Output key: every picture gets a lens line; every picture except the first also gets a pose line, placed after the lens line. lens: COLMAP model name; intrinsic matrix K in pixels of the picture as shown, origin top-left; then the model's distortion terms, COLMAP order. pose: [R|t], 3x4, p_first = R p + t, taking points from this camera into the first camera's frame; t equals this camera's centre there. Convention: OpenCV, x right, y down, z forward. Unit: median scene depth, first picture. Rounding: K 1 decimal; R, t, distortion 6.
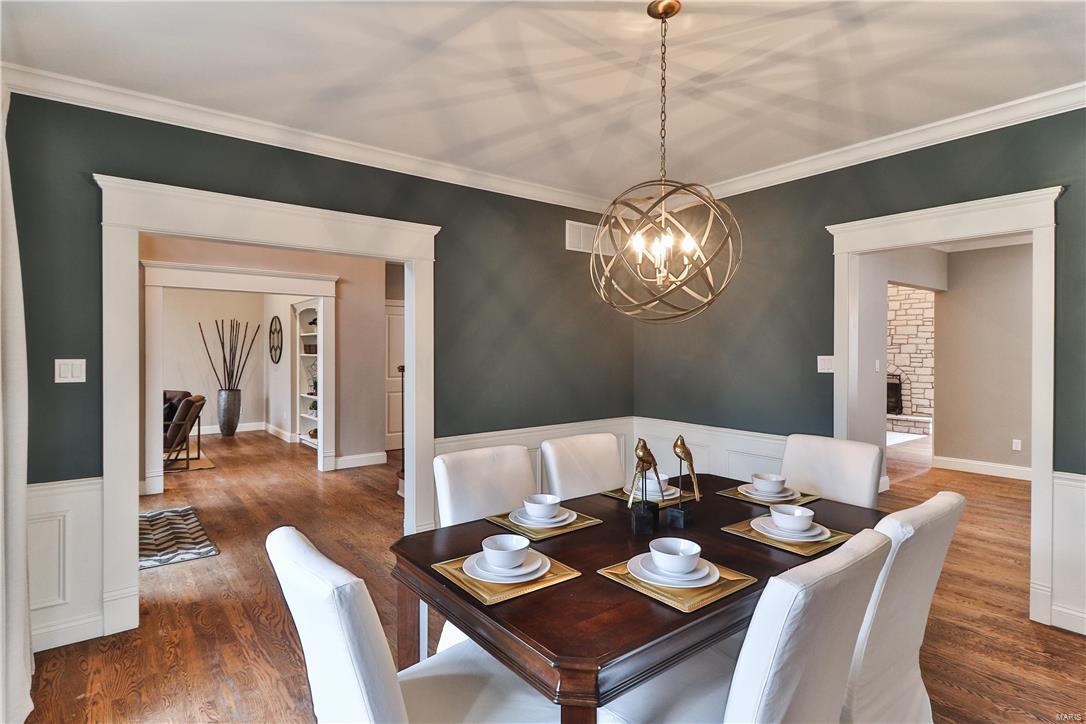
lens RADIAL K [[553.6, 0, 536.8], [0, 553.6, 357.7], [0, 0, 1]] dist [0.000725, 0.000331]
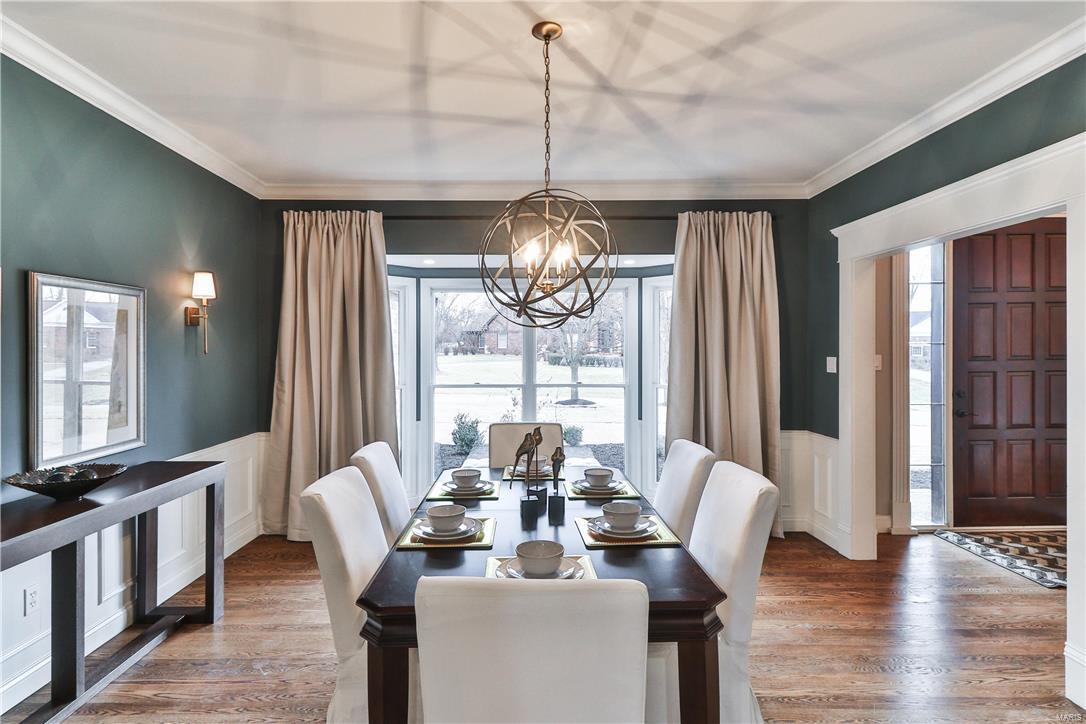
lens RADIAL K [[553.6, 0, 541.0], [0, 553.6, 353.7], [0, 0, 1]] dist [0.000725, 0.000331]
pose [[-0.587354, 0.000795, -0.809330, 0.909468], [-0.013261, 0.999856, 0.010606, -0.013372], [0.809221, 0.016962, -0.587259, 1.342475]]
